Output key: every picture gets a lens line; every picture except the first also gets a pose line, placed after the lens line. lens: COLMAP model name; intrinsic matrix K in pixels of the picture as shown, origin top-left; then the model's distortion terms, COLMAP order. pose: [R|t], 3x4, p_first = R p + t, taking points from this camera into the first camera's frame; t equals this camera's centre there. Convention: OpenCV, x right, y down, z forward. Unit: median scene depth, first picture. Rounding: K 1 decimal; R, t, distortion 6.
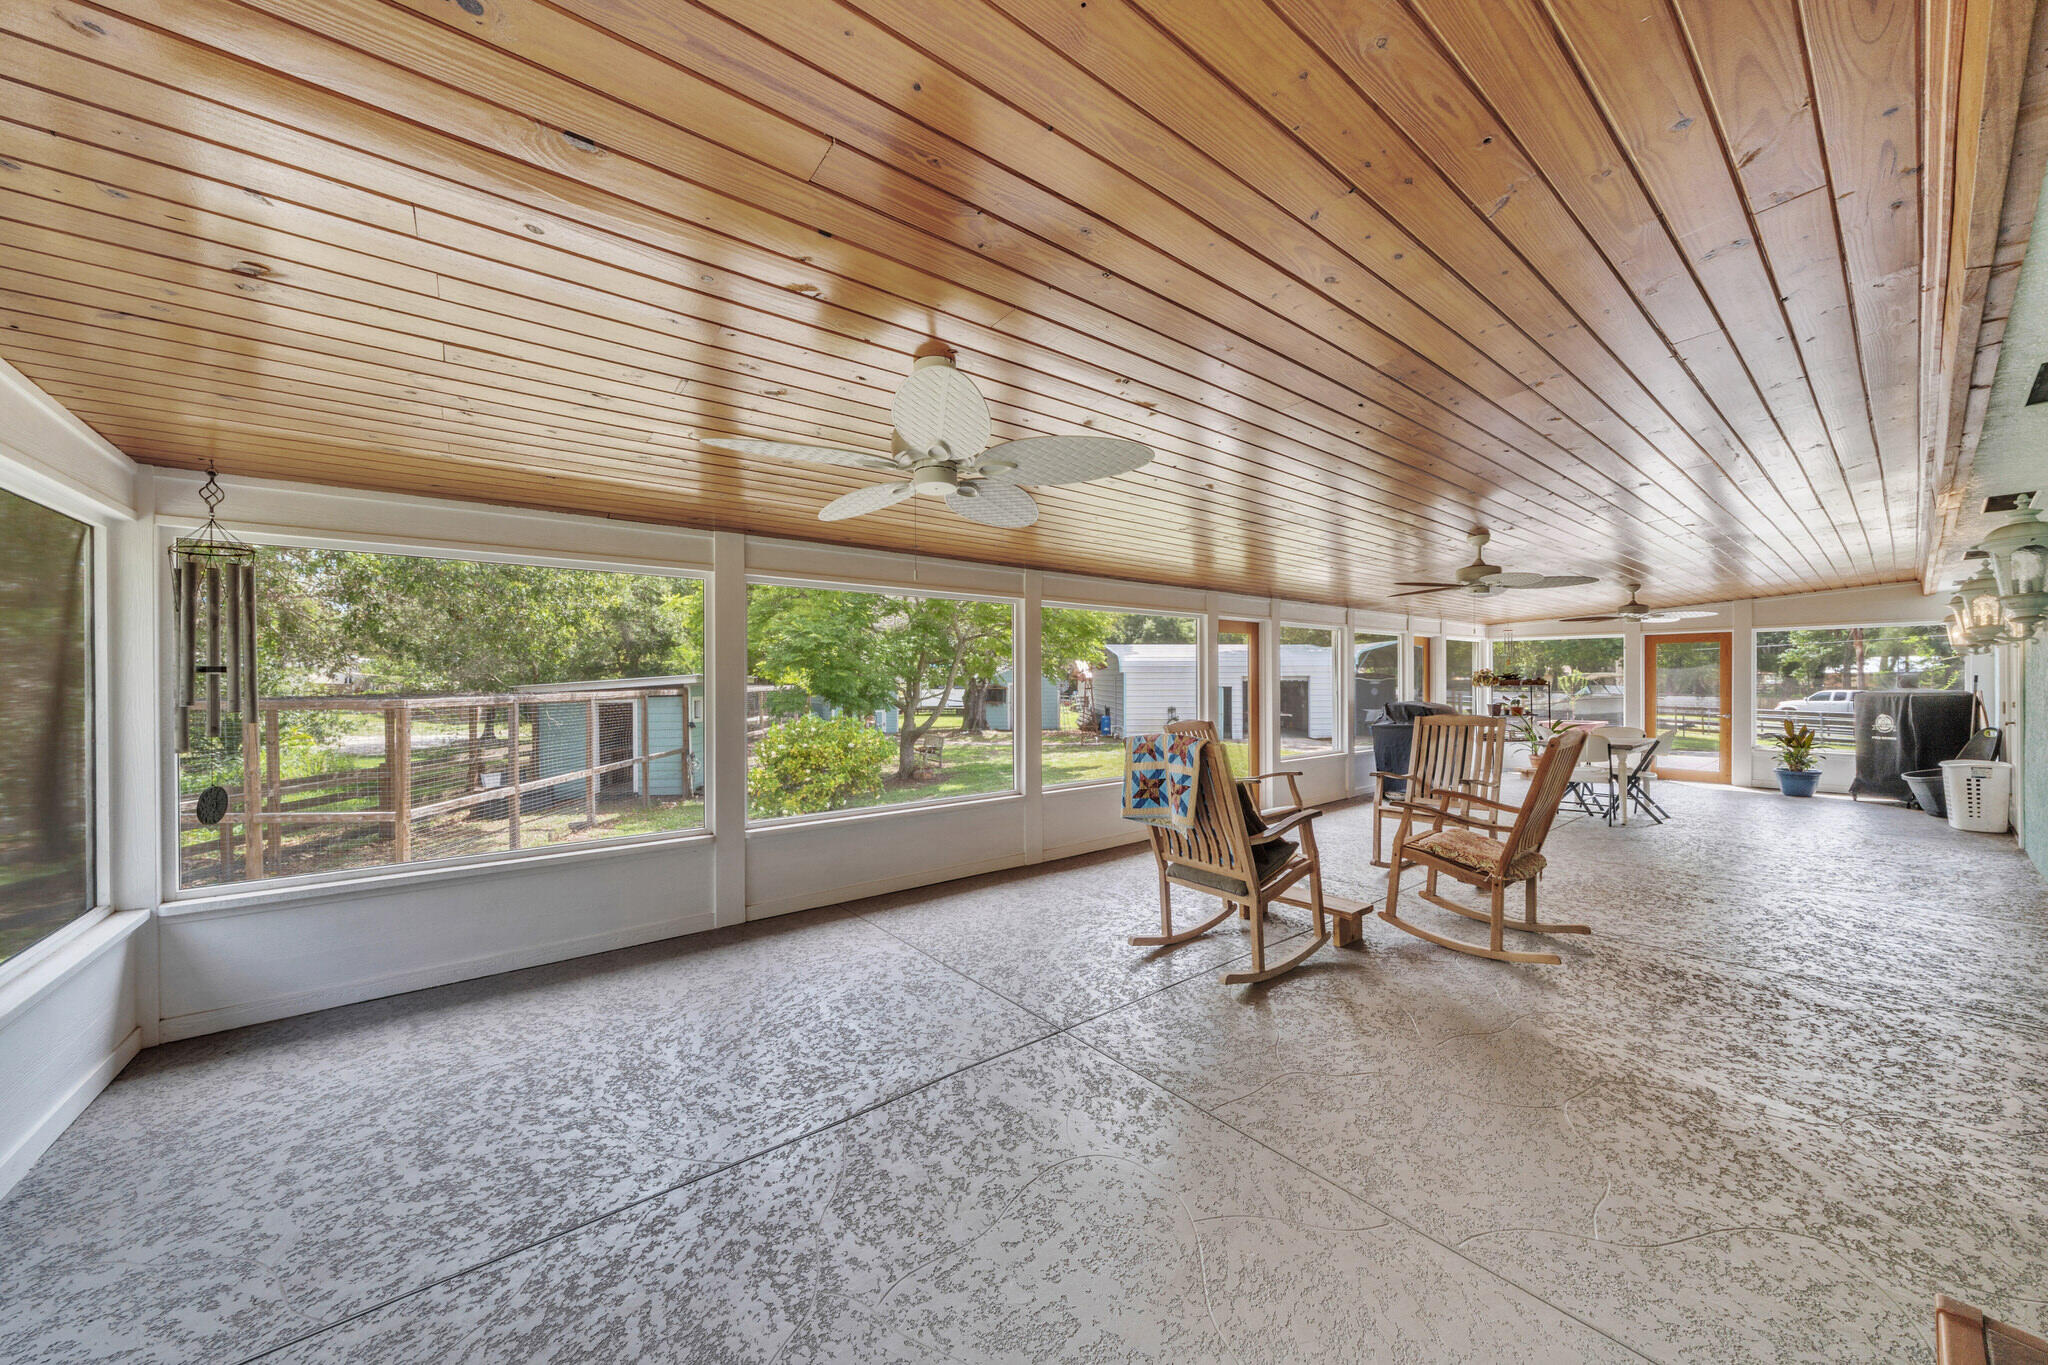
lens RADIAL K [[706.3, 0, 1010.7], [0, 706.3, 674.1], [0, 0, 1]] dist [-0.011301, -0.000057]
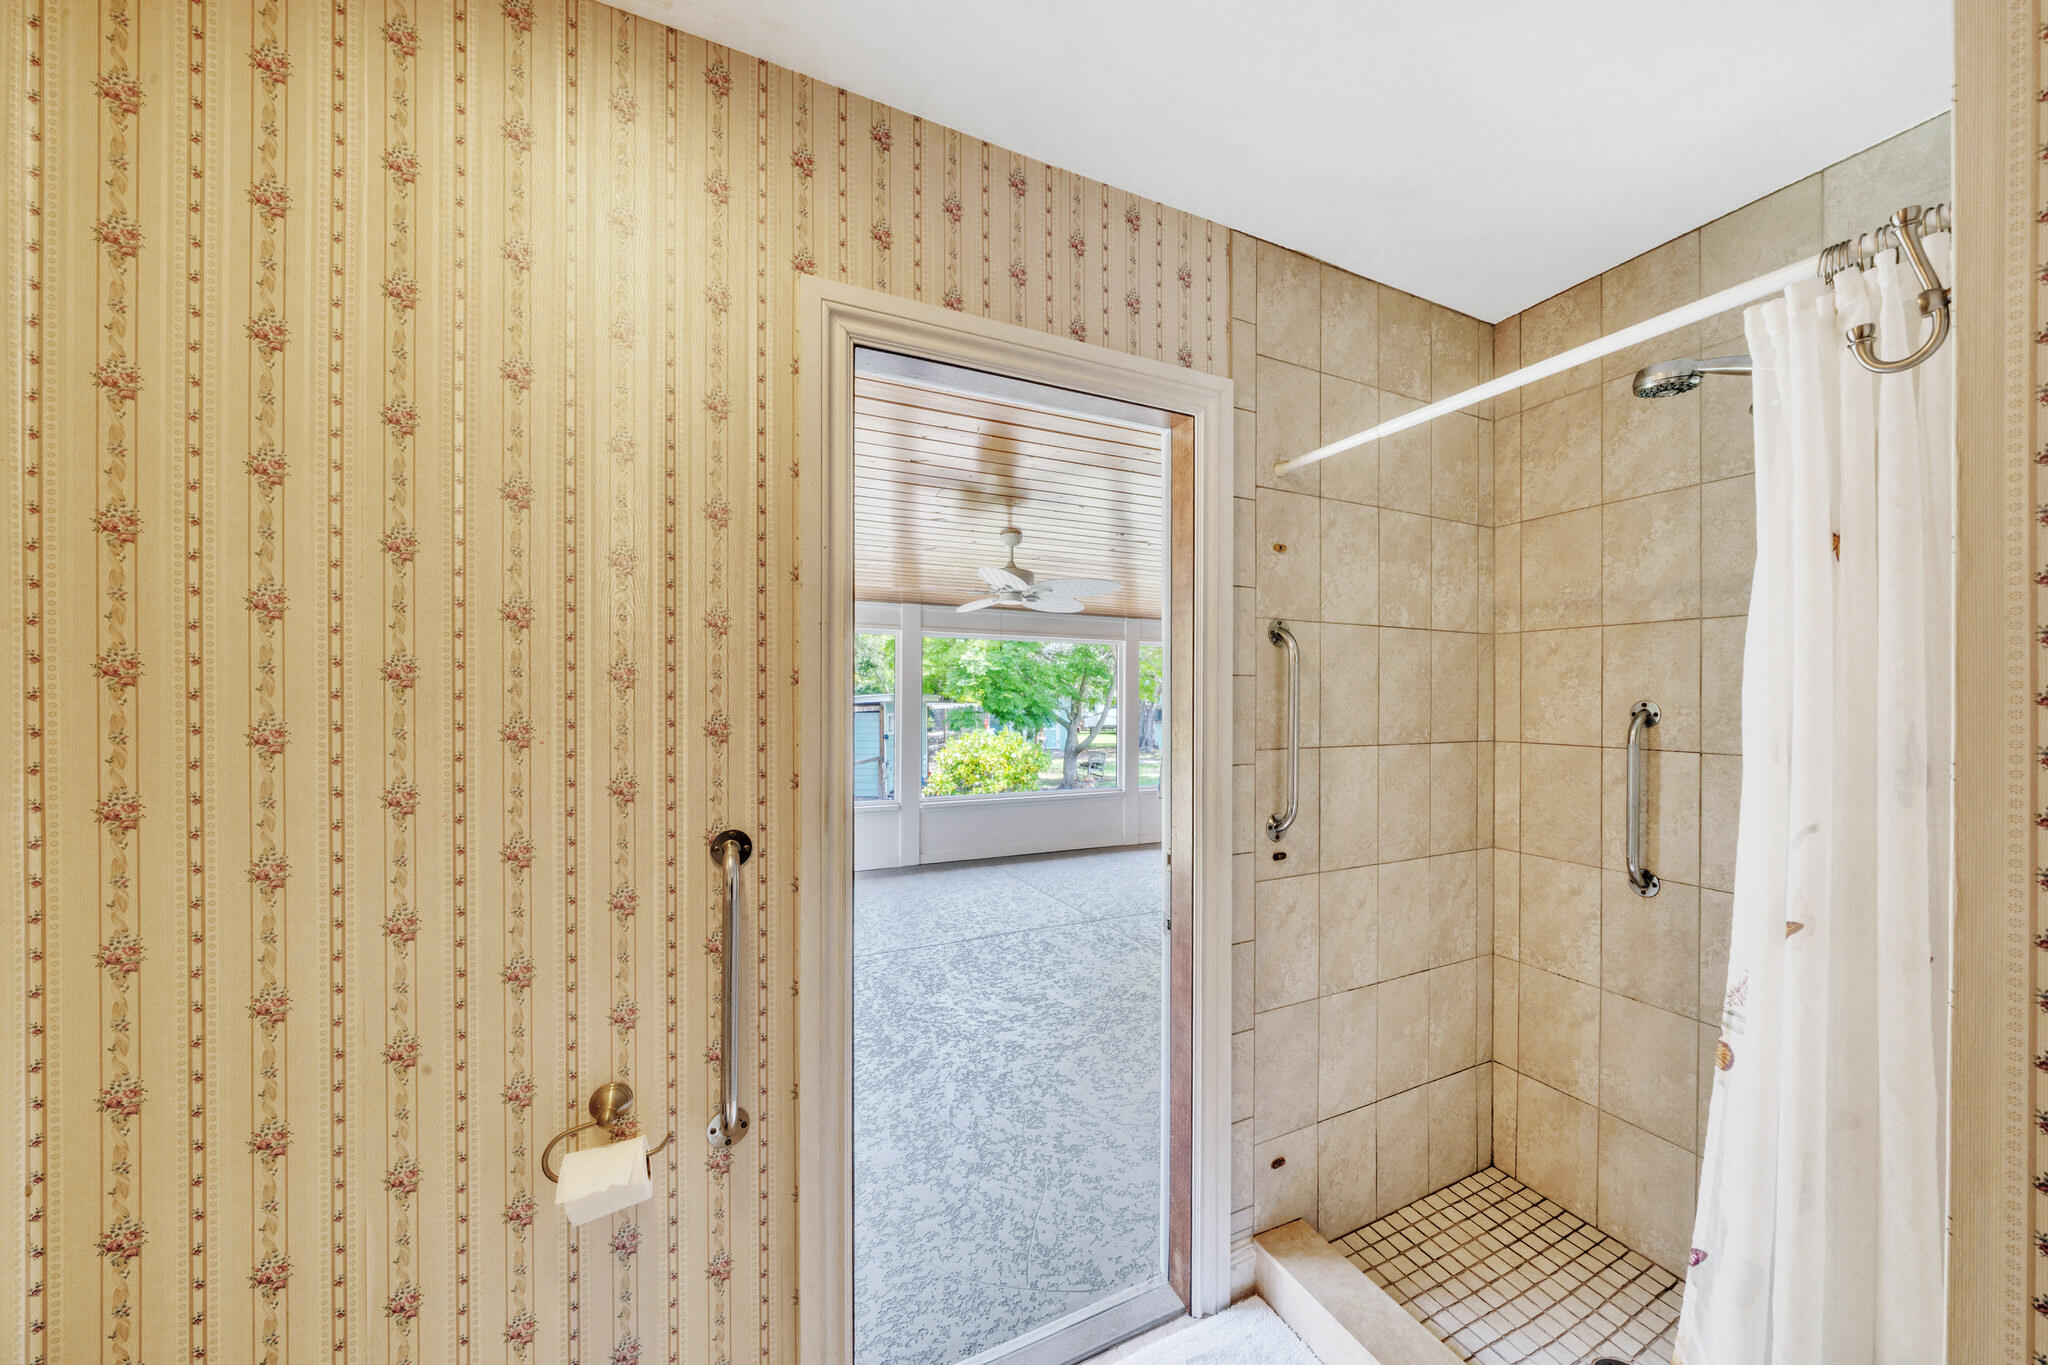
lens RADIAL K [[706.3, 0, 1034.7], [0, 706.3, 696.7], [0, 0, 1]] dist [-0.011301, -0.000057]
pose [[0.976182, 0.008051, -0.216806, 0.066178], [-0.007118, 0.999962, 0.005084, -0.004225], [0.216838, -0.003419, 0.976202, -0.146341]]
